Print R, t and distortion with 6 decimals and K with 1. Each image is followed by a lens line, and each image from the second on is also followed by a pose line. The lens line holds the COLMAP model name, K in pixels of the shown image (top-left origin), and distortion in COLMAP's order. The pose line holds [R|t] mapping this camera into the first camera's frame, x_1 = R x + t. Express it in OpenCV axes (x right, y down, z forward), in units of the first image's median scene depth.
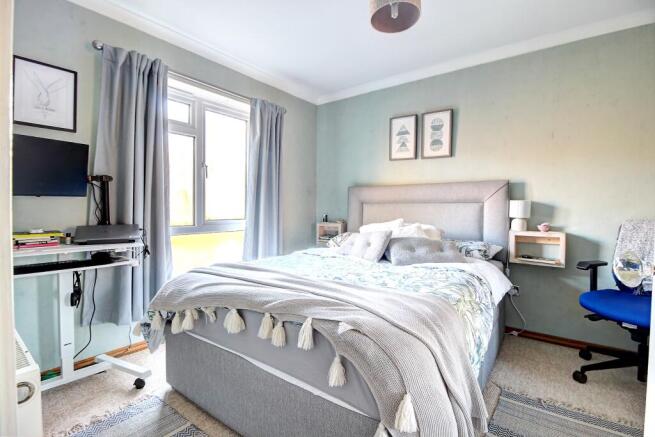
lens RADIAL K [[310.5, 0, 327.5], [0, 310.5, 218.5], [0, 0, 1]] dist [-0.000213, -0.016260]
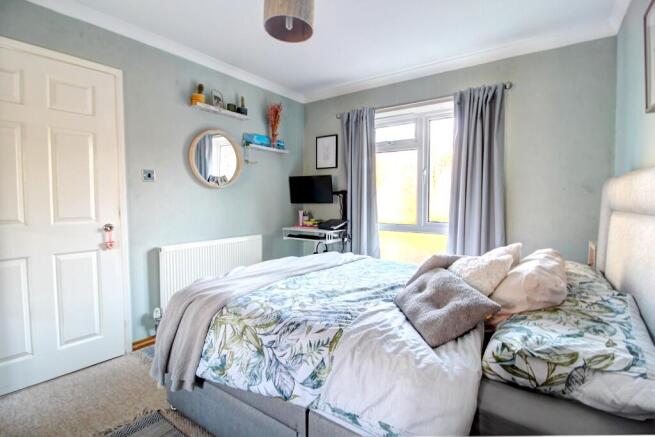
lens RADIAL K [[324.4, 0, 327.5], [0, 324.4, 218.5], [0, 0, 1]] dist [-0.000102, -0.000024]
pose [[0.011532, 0.051557, -0.998603, 1.090943], [-0.029958, 0.998239, 0.051192, -0.074356], [0.999485, 0.029326, 0.013056, 0.899800]]
